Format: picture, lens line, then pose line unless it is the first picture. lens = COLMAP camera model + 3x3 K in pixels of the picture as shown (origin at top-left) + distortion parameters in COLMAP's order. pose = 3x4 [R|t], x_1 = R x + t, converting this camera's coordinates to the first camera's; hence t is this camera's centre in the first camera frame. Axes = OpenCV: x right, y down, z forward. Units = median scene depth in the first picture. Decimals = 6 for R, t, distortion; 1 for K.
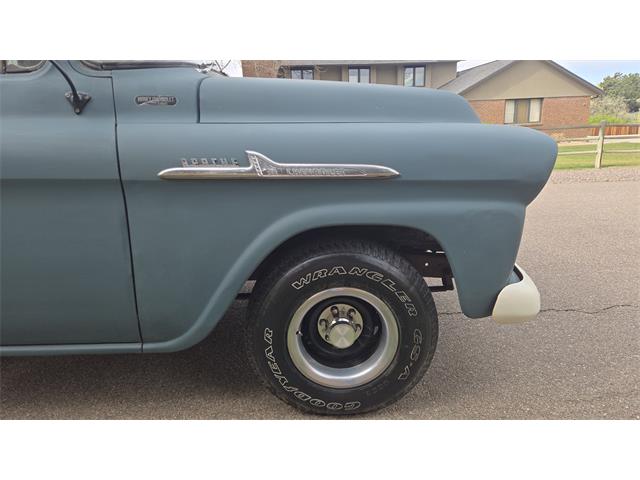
lens RADIAL K [[430.7, 0, 318.0], [0, 430.7, 236.8], [0, 0, 1]] dist [0.078819, -0.071958]
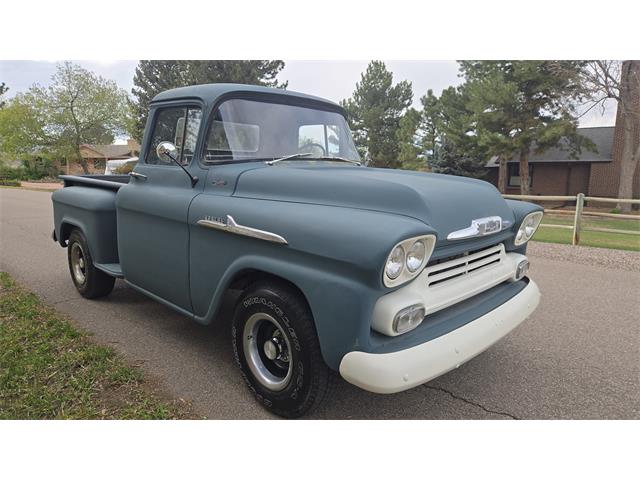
lens RADIAL K [[433.0, 0, 318.3], [0, 433.0, 241.4], [0, 0, 1]] dist [0.084216, -0.072650]
pose [[0.691184, 0.156668, -0.705493, 1.153623], [-0.218889, 0.975747, 0.002233, -0.160154], [0.688733, 0.152881, 0.708713, 0.045912]]
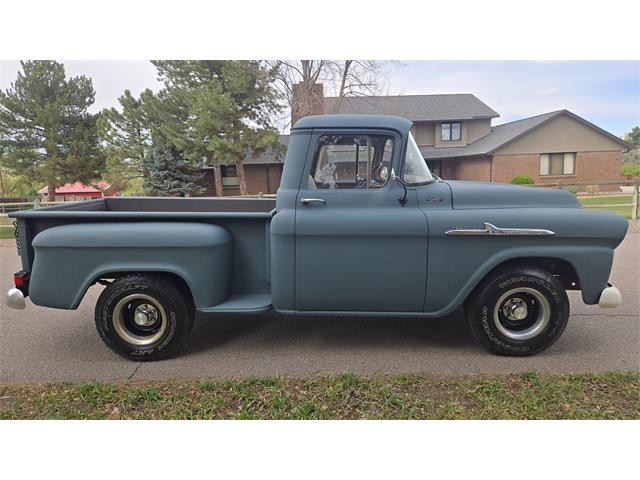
lens RADIAL K [[433.0, 0, 318.3], [0, 433.0, 241.4], [0, 0, 1]] dist [0.084216, -0.072650]
pose [[0.998734, 0.010501, -0.049198, -0.806583], [-0.014892, 0.995854, -0.089741, 0.099812], [0.048052, 0.090360, 0.994749, -1.136597]]
